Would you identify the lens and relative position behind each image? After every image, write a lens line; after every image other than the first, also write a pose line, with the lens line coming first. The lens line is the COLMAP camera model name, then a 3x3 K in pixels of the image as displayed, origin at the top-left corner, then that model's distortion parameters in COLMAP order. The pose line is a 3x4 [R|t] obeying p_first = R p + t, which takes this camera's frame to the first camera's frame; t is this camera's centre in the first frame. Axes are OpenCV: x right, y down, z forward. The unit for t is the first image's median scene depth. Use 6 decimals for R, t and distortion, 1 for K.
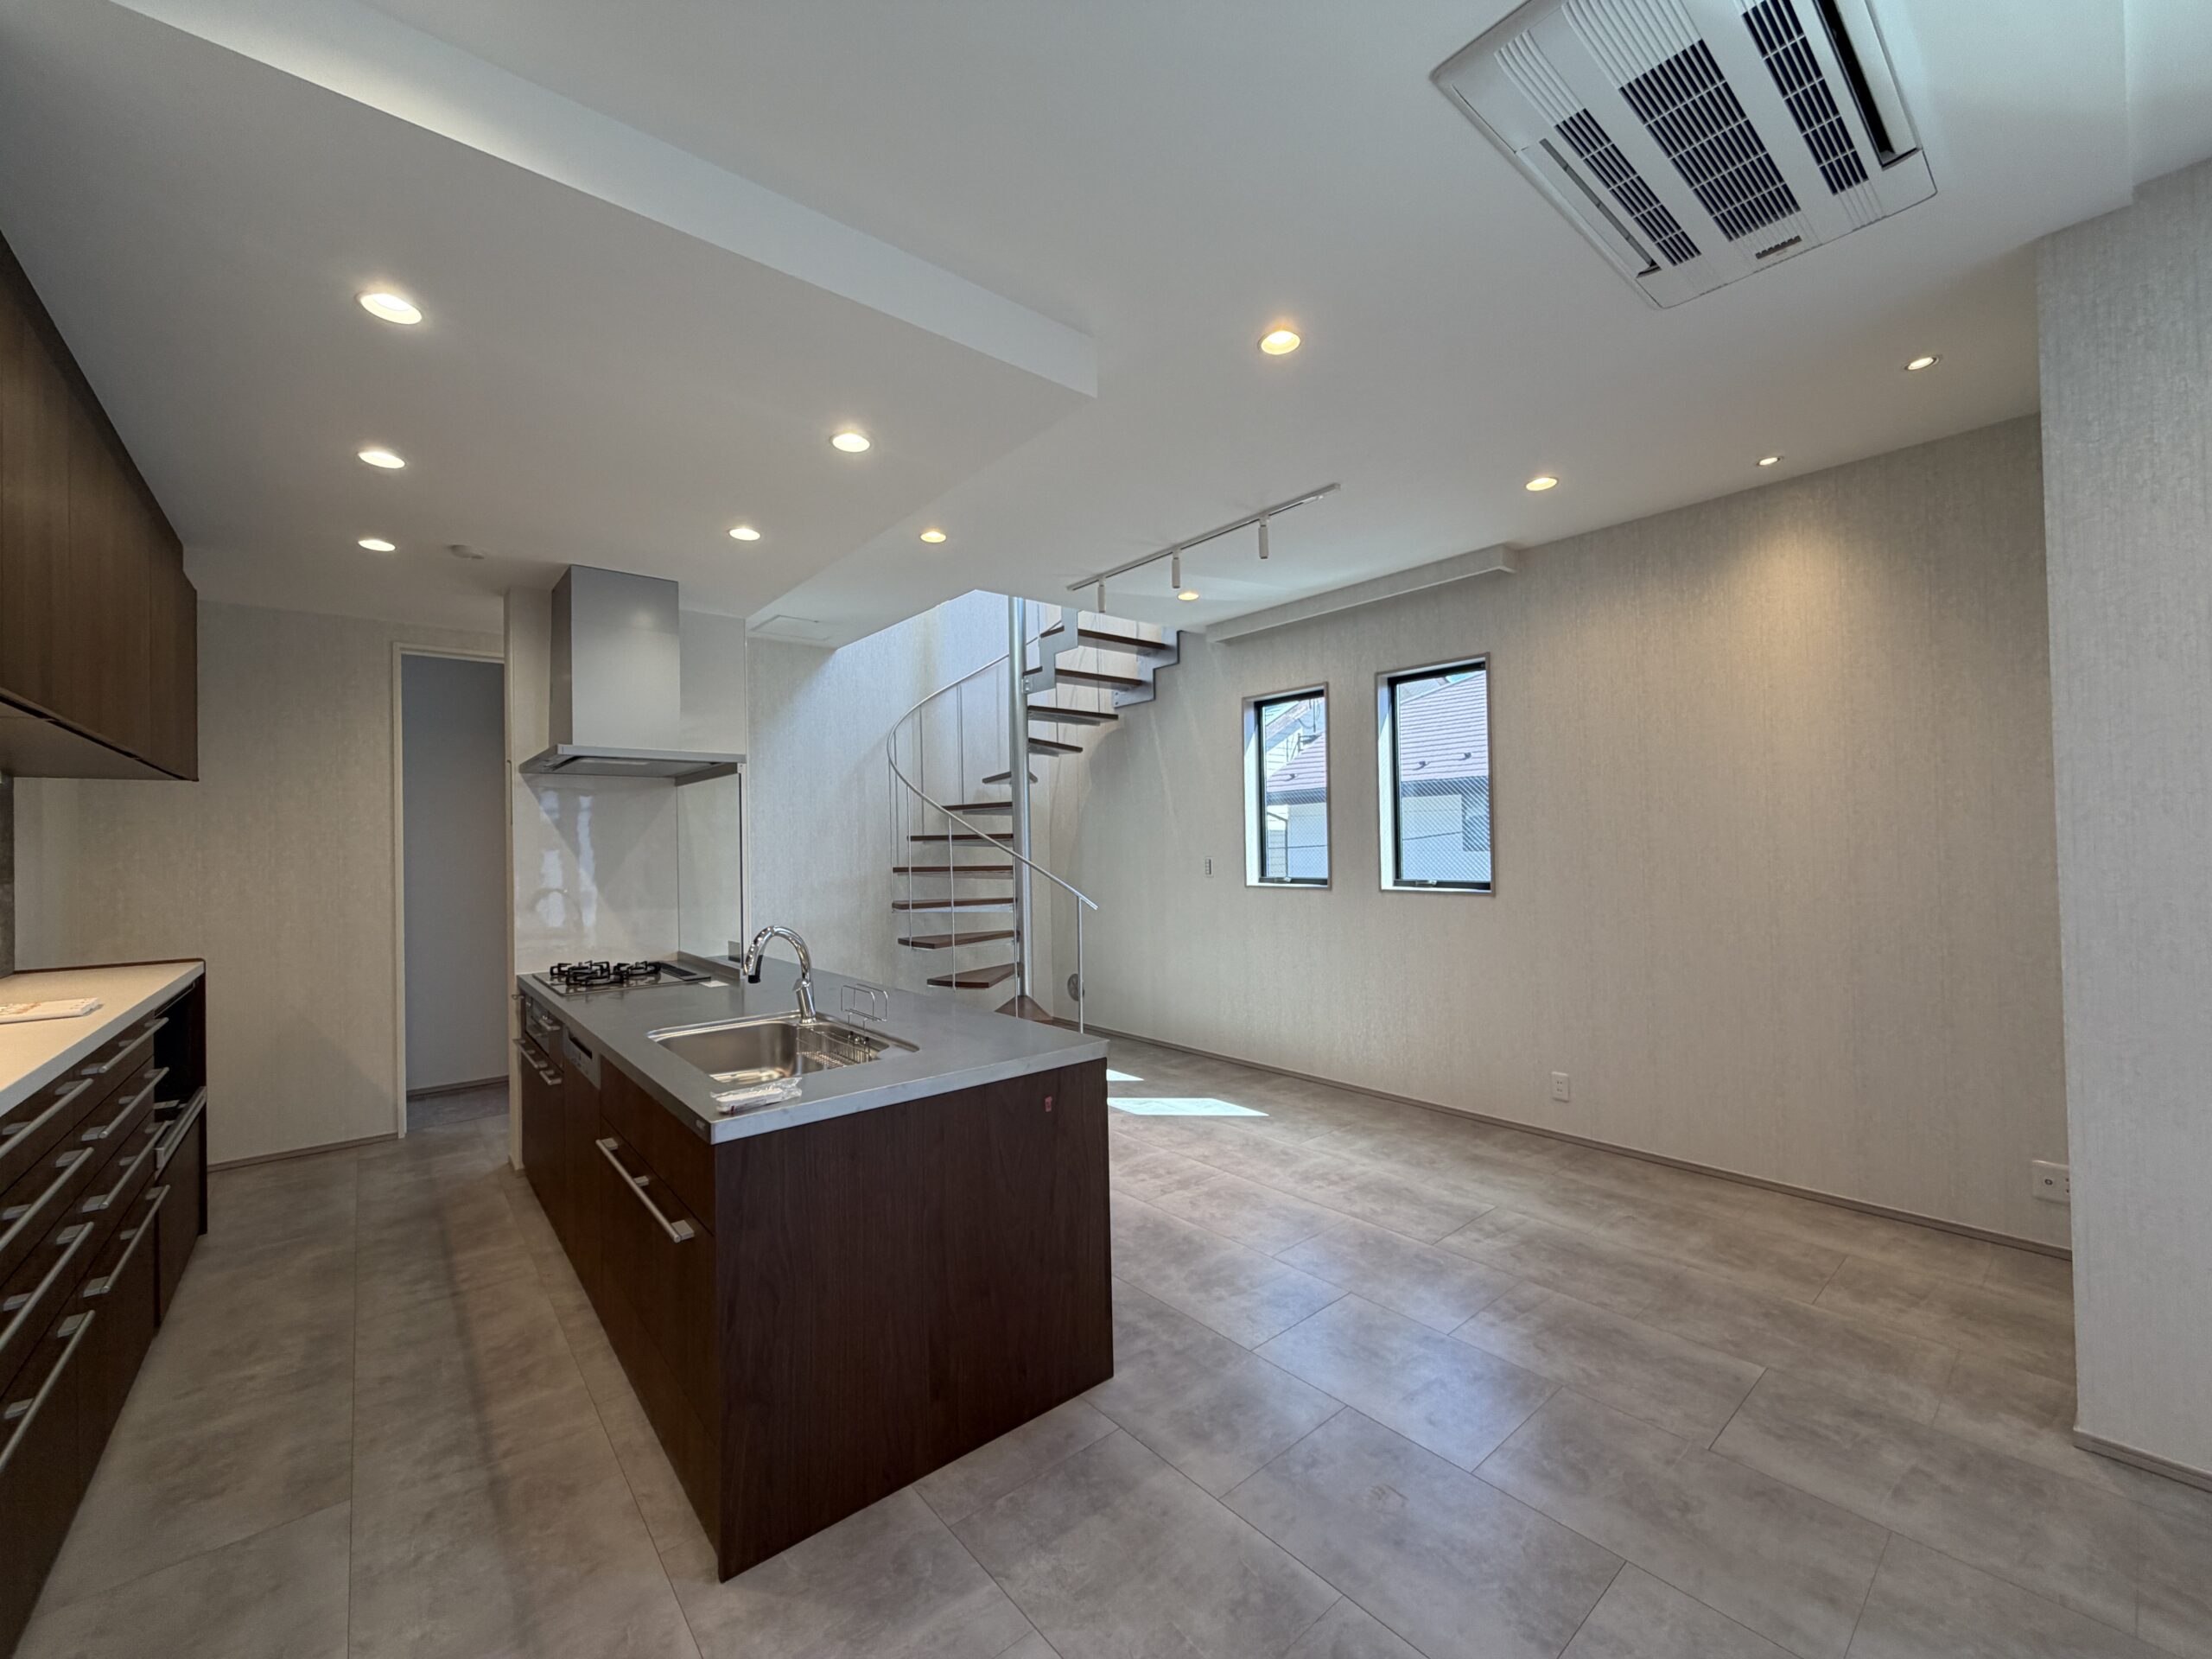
lens RADIAL K [[881.0, 0, 1103.6], [0, 881.0, 827.8], [0, 0, 1]] dist [-0.000420, 0.000252]
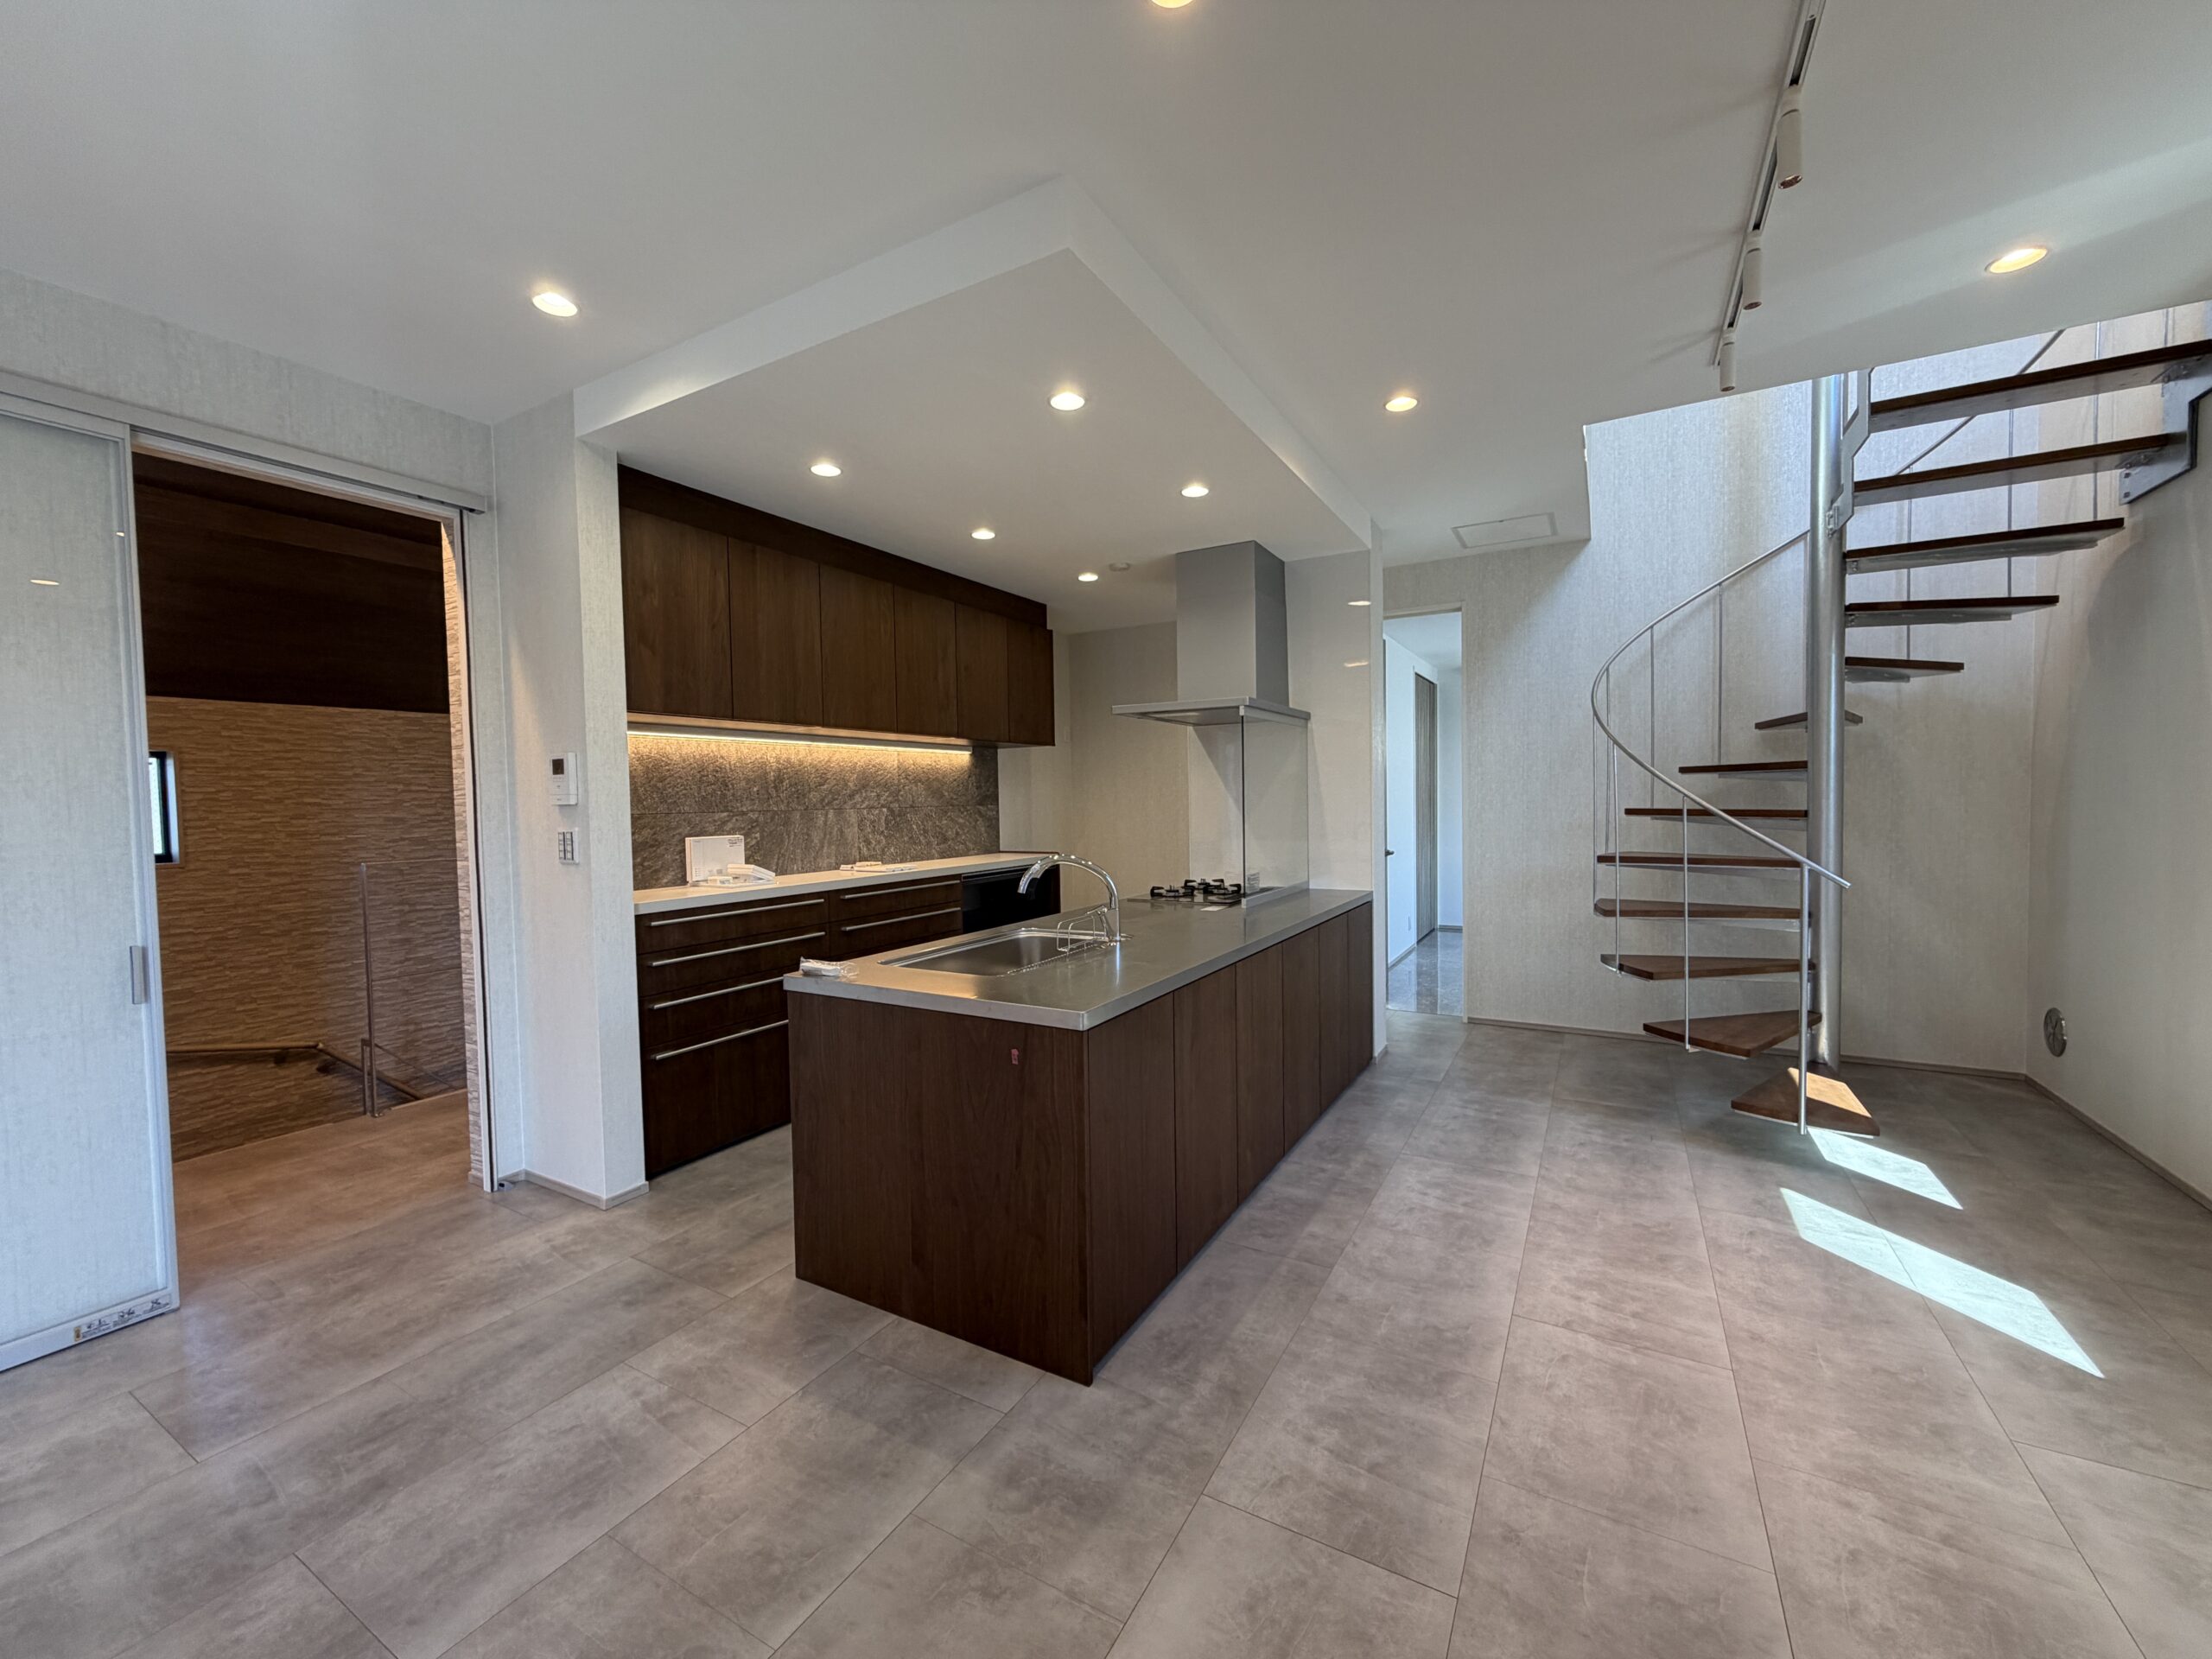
lens RADIAL K [[881.0, 0, 1103.1], [0, 881.0, 834.0], [0, 0, 1]] dist [-0.000420, 0.000252]
pose [[0.342455, 0.051648, -0.938113, 0.504154], [0.026941, 0.997538, 0.064754, 0.006993], [0.939148, -0.047449, 0.340221, 0.454786]]
